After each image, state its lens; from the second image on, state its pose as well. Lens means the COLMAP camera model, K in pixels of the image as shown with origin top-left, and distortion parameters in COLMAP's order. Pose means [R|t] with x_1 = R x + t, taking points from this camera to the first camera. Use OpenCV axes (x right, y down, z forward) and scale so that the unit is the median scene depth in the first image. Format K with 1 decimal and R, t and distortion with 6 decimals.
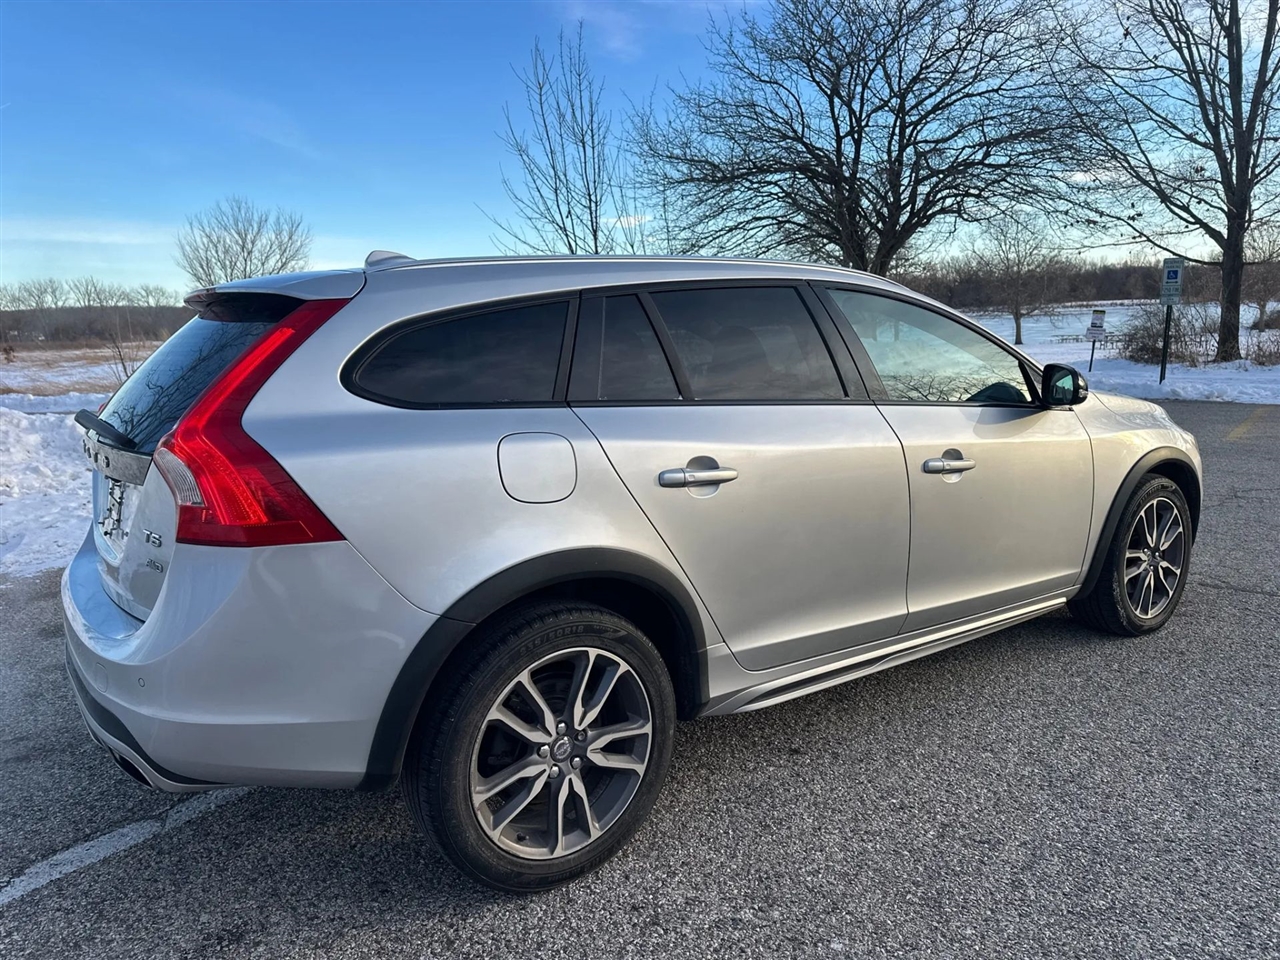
lens RADIAL K [[909.1, 0, 671.9], [0, 909.1, 498.7], [0, 0, 1]] dist [0.051677, -0.059650]
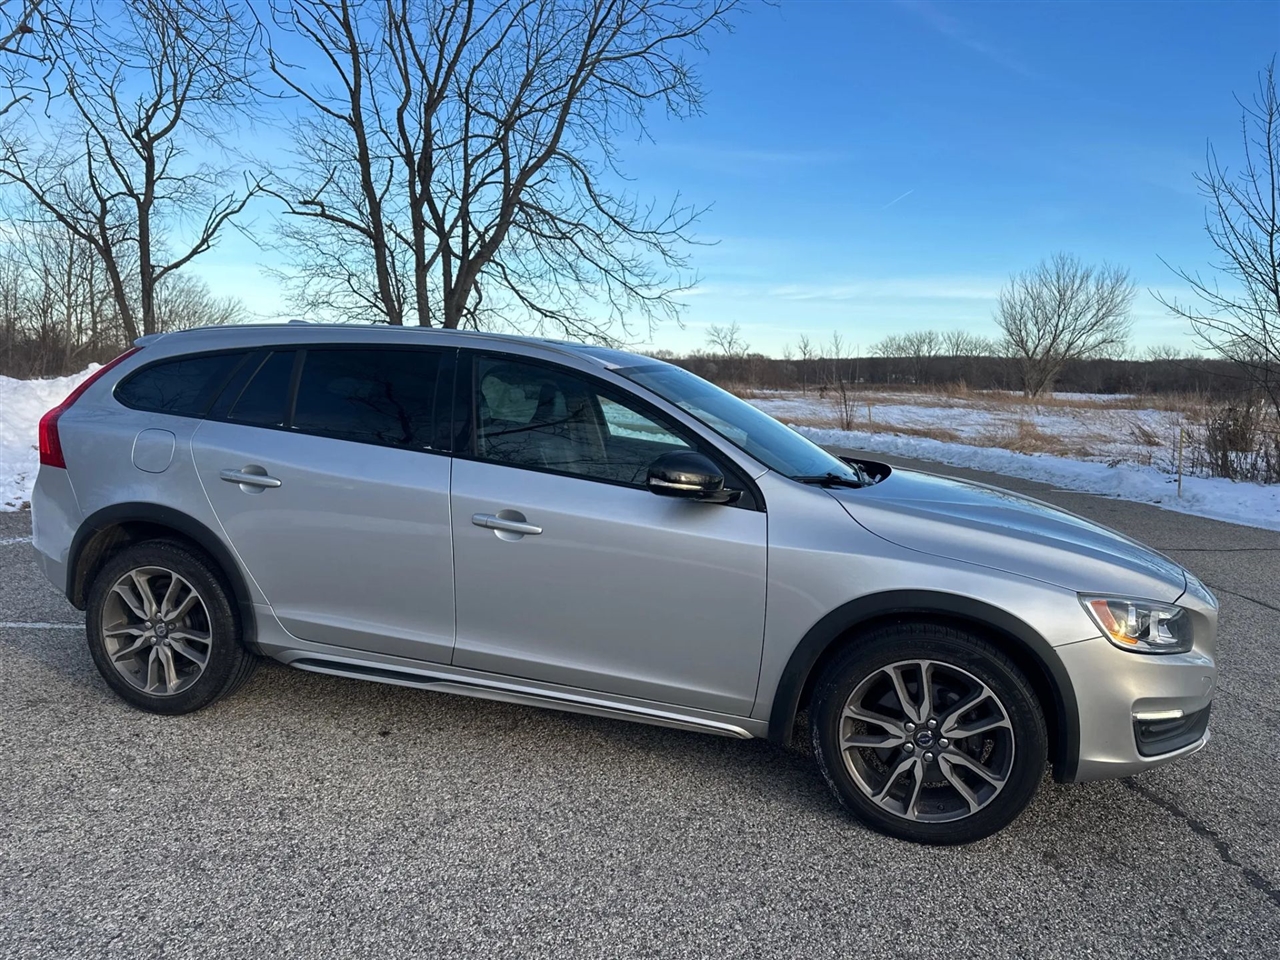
lens RADIAL K [[909.1, 0, 620.6], [0, 909.1, 512.8], [0, 0, 1]] dist [0.051677, -0.059650]
pose [[0.611478, 0.171966, -0.772349, 0.362200], [-0.204127, 0.977341, 0.055998, -0.041459], [0.764478, 0.123416, 0.632725, 0.130938]]
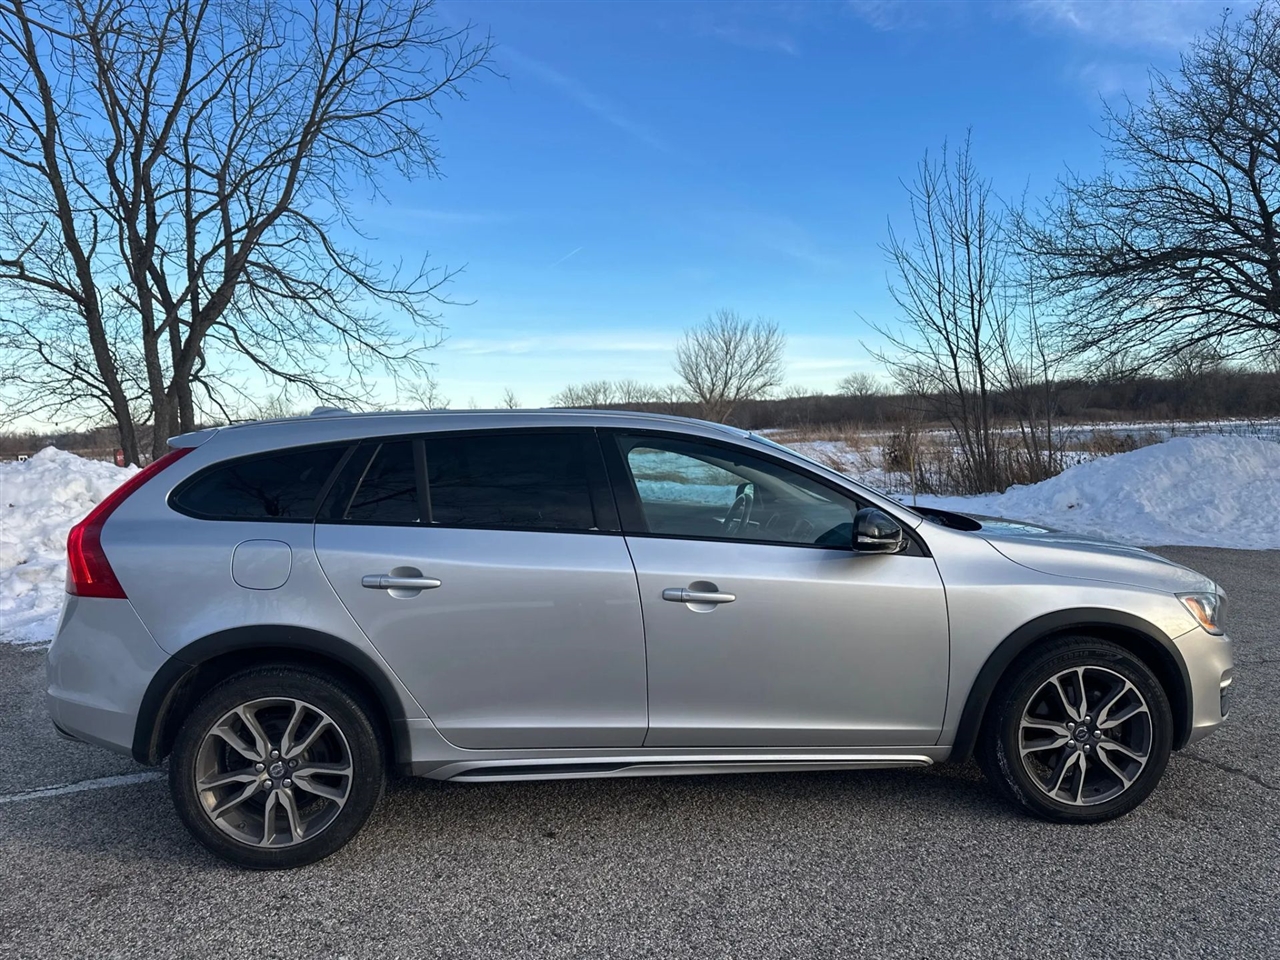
lens RADIAL K [[909.1, 0, 648.3], [0, 909.1, 519.4], [0, 0, 1]] dist [0.051677, -0.059650]
pose [[0.857948, 0.062961, -0.509864, 0.238843], [-0.102246, 0.993534, -0.049363, -0.020760], [0.503459, 0.094482, 0.858838, 0.012984]]
